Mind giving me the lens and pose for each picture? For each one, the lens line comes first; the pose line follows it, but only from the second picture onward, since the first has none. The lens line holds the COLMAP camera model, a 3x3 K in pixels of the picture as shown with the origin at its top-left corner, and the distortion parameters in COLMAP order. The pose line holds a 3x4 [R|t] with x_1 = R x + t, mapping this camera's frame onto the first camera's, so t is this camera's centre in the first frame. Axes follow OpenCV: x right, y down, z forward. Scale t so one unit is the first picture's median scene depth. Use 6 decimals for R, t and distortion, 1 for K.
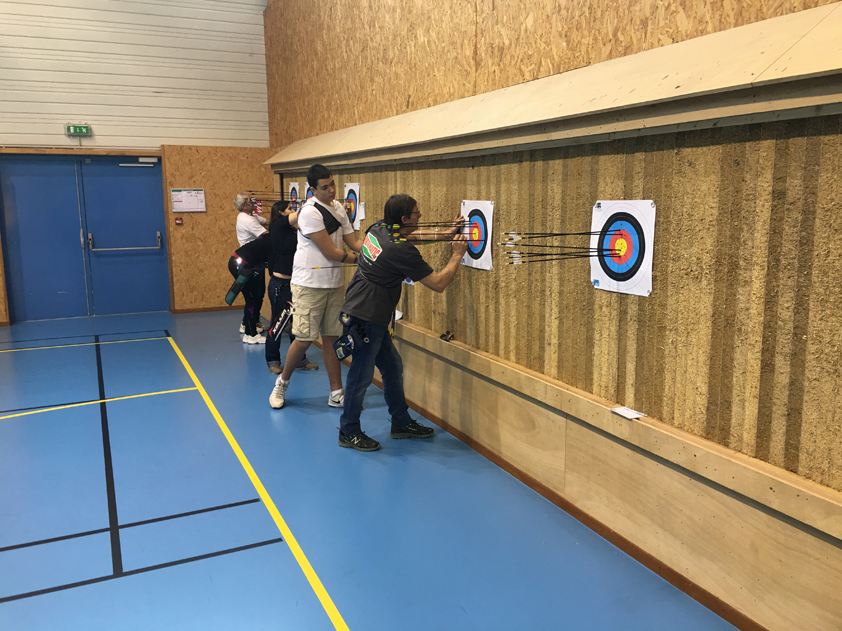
lens RADIAL K [[718.5, 0, 421.9], [0, 718.5, 315.8], [0, 0, 1]] dist [0.034511, -0.006222]
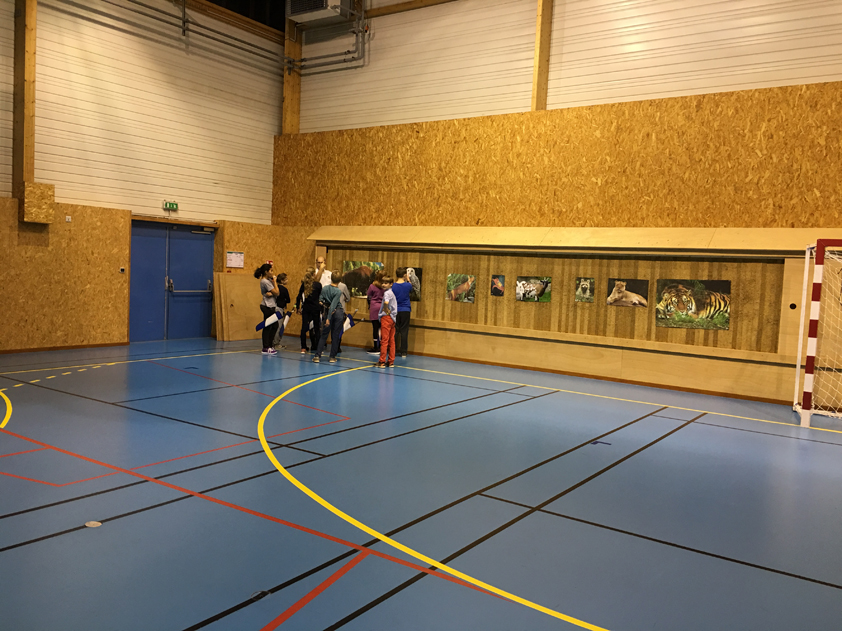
lens RADIAL K [[718.5, 0, 418.1], [0, 718.5, 316.0], [0, 0, 1]] dist [0.034511, -0.006222]
pose [[0.858732, 0.010929, 0.512308, -0.779348], [0.035628, 0.996080, -0.080968, 0.084397], [-0.511185, 0.087782, 0.854976, -0.413216]]
